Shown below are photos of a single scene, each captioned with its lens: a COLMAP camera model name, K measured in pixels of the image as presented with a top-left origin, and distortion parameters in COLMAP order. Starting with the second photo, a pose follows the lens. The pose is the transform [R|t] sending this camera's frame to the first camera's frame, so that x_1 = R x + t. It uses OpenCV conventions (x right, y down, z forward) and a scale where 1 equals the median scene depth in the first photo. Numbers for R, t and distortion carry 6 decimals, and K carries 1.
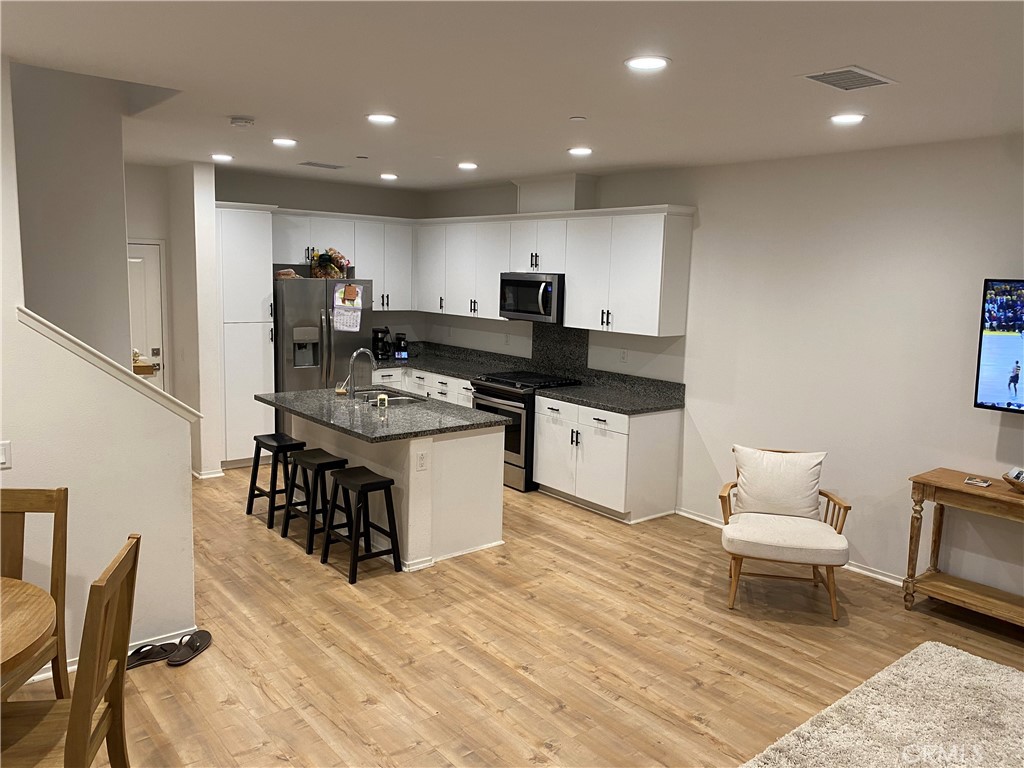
lens RADIAL K [[789.8, 0, 515.1], [0, 789.8, 377.5], [0, 0, 1]] dist [0.012672, -0.002669]
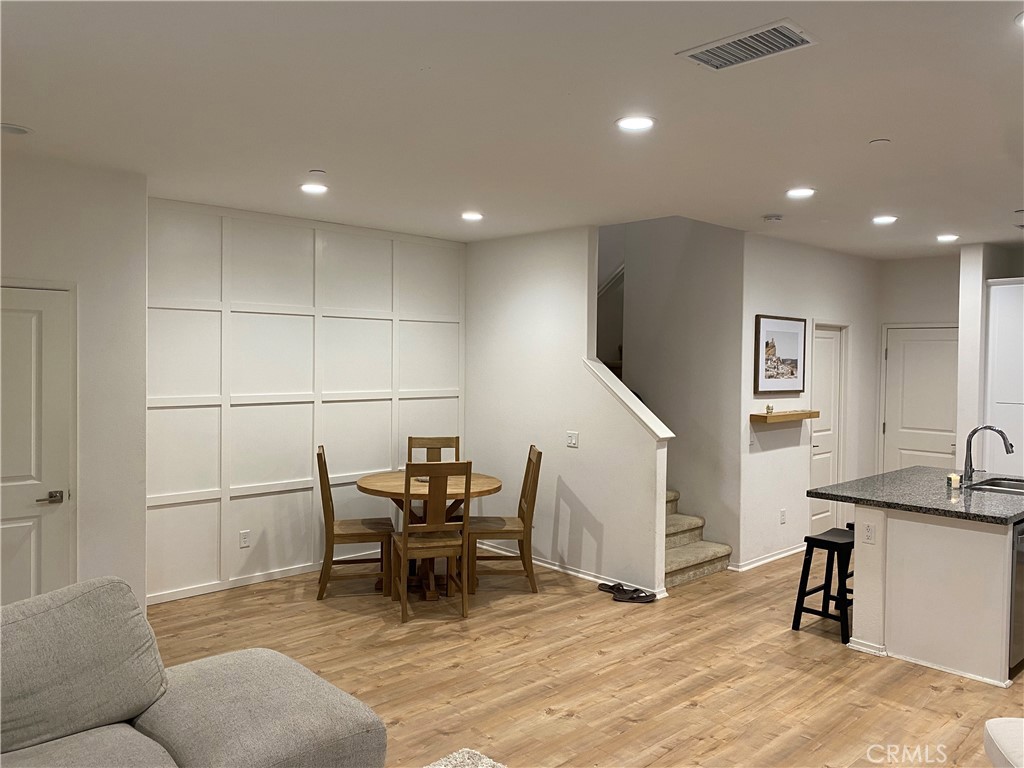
lens RADIAL K [[789.8, 0, 515.1], [0, 789.8, 377.5], [0, 0, 1]] dist [0.012672, -0.002669]
pose [[0.072648, 0.001713, -0.997356, 0.972757], [-0.150972, 0.988494, -0.009299, -0.003918], [0.985865, 0.151248, 0.072071, 0.614169]]
